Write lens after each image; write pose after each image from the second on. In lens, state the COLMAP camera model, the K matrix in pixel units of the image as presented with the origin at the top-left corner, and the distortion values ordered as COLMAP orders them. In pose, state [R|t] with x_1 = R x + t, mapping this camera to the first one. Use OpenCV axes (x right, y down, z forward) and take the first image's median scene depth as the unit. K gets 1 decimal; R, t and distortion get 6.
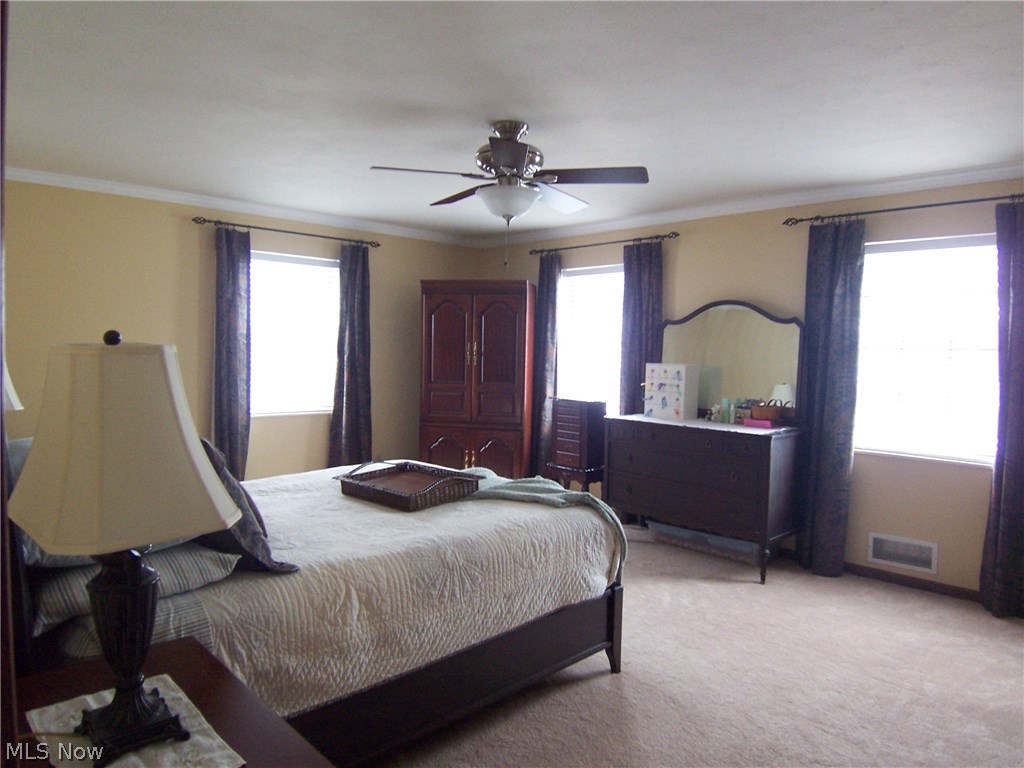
lens RADIAL K [[688.5, 0, 505.3], [0, 688.5, 381.9], [0, 0, 1]] dist [-0.022666, -0.022684]
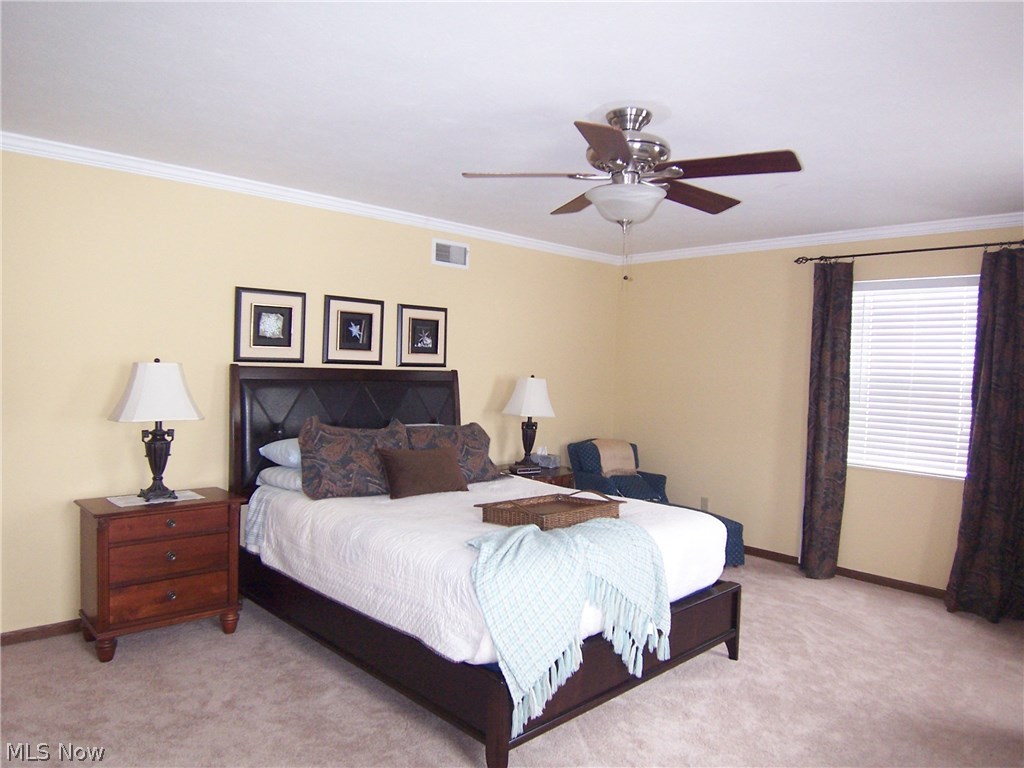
lens RADIAL K [[688.5, 0, 505.3], [0, 688.5, 381.9], [0, 0, 1]] dist [-0.022666, -0.022684]
pose [[0.002150, 0.010678, -0.999941, 1.028385], [-0.085804, 0.996257, 0.010454, -0.056770], [0.996310, 0.085776, 0.003058, 1.053624]]
